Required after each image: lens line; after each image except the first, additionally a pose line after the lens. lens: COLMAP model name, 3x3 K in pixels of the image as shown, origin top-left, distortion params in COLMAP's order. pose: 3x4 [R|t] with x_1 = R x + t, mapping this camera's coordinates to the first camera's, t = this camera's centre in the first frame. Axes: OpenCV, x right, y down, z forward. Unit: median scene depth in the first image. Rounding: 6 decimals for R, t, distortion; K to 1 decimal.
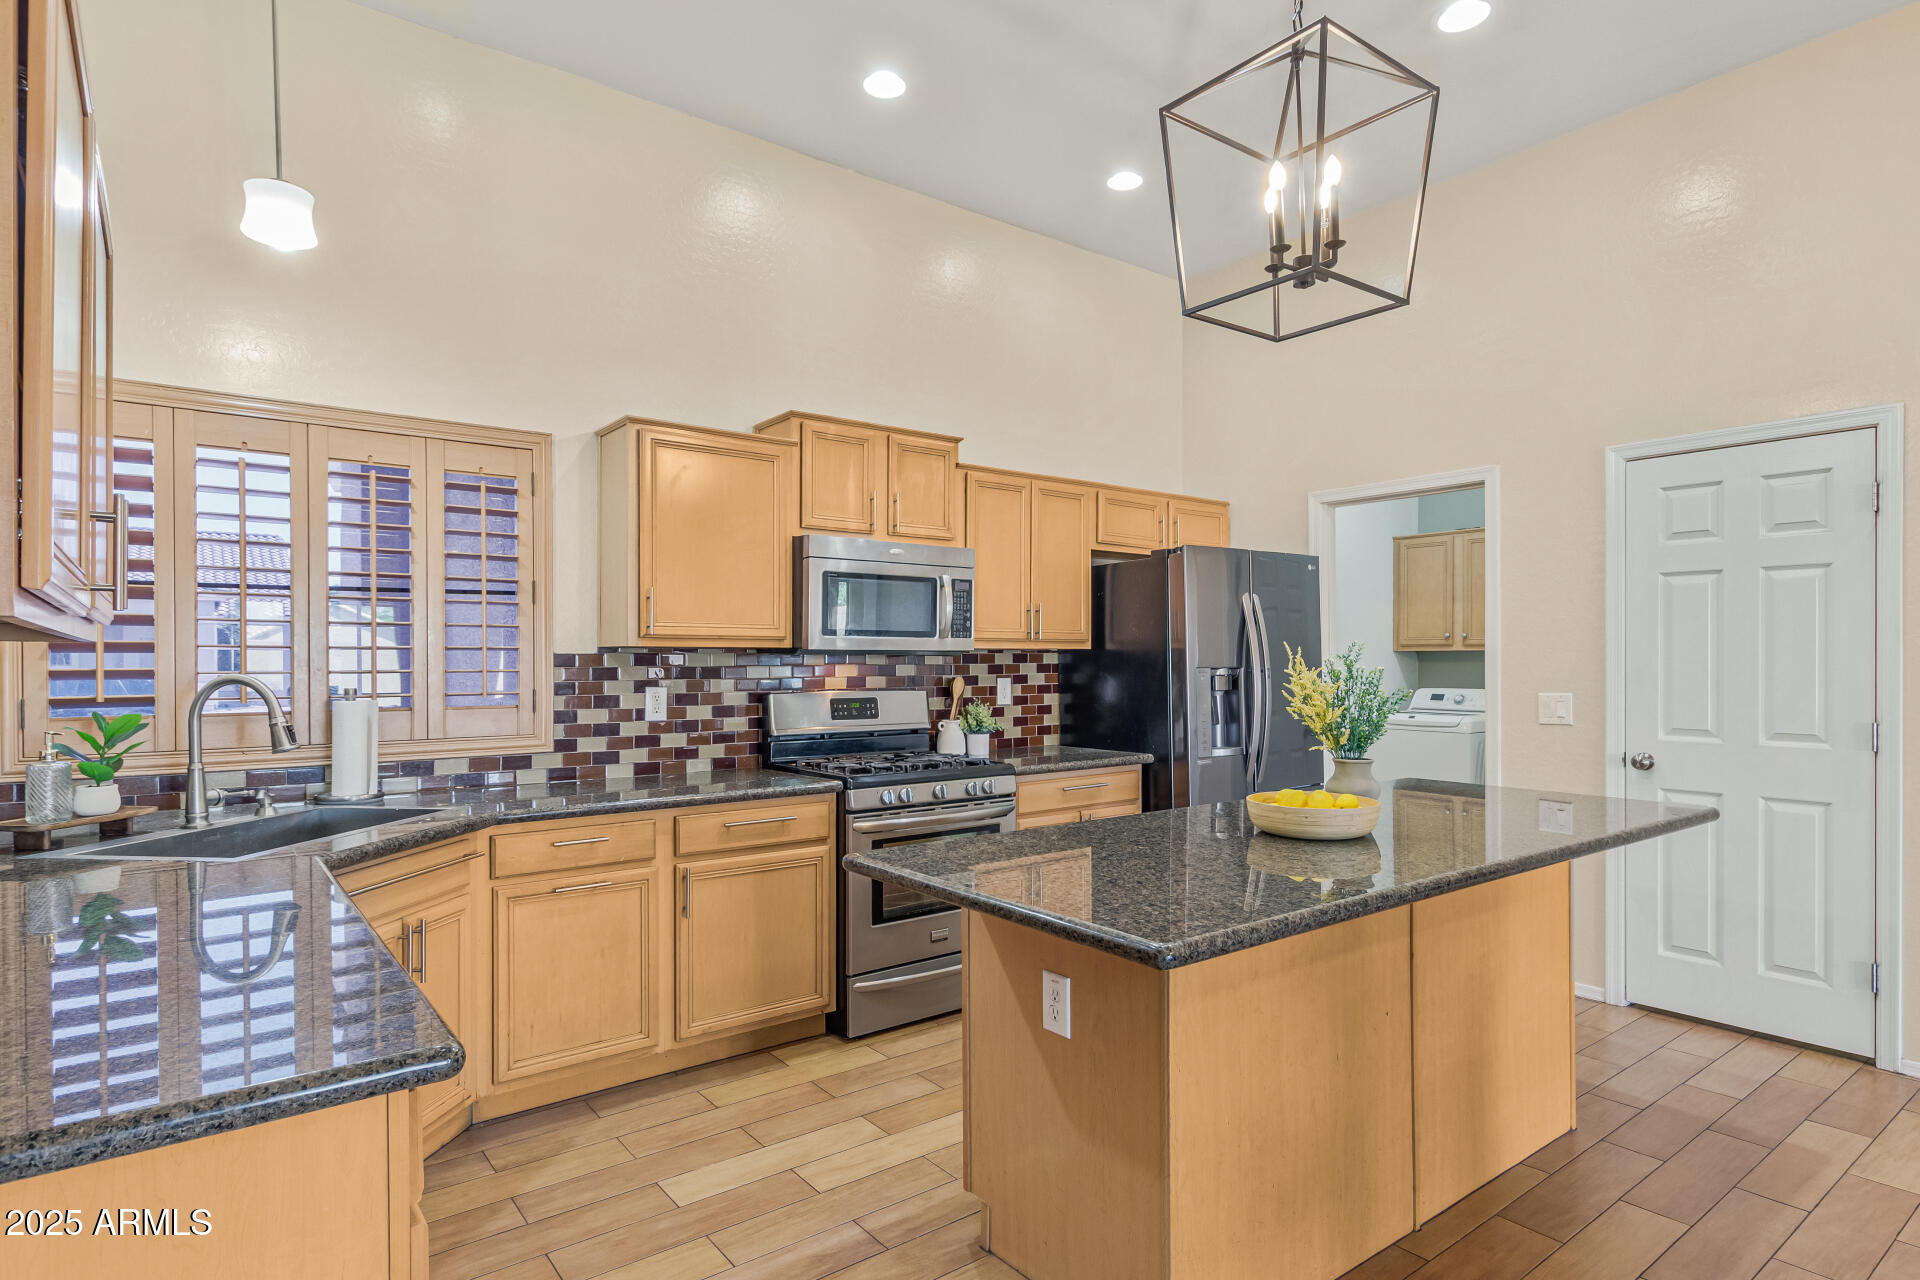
lens RADIAL K [[1012.1, 0, 956.0], [0, 1012.1, 645.4], [0, 0, 1]] dist [-0.002629, -0.000196]
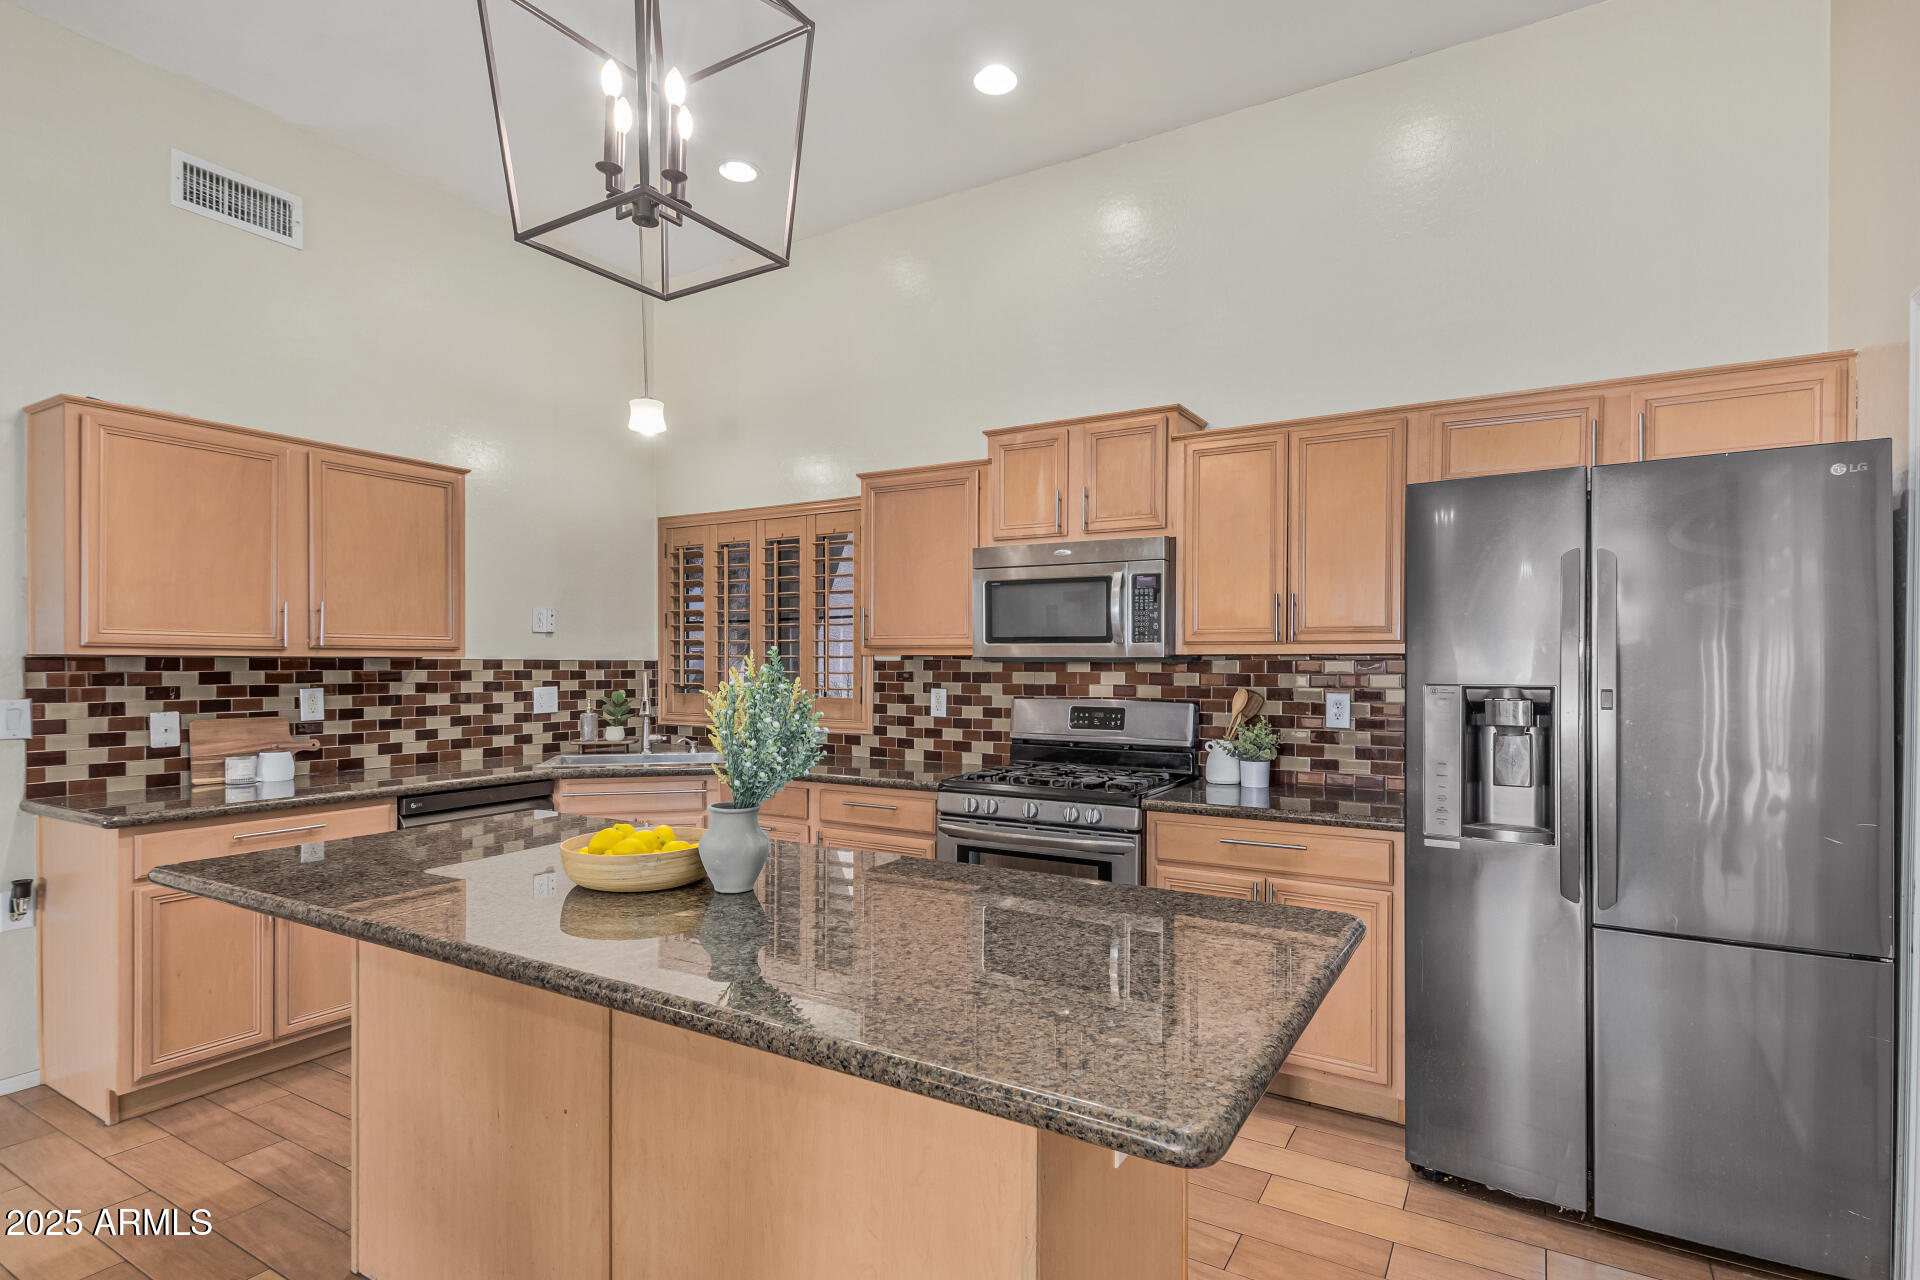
lens RADIAL K [[933.3, 0, 951.7], [0, 933.3, 648.5], [0, 0, 1]] dist [-0.000681, -0.000104]
pose [[0.372165, -0.011851, -0.928091, 0.735948], [0.009736, 0.999913, -0.008864, 0.003744], [0.928115, -0.005737, 0.372248, 0.604960]]
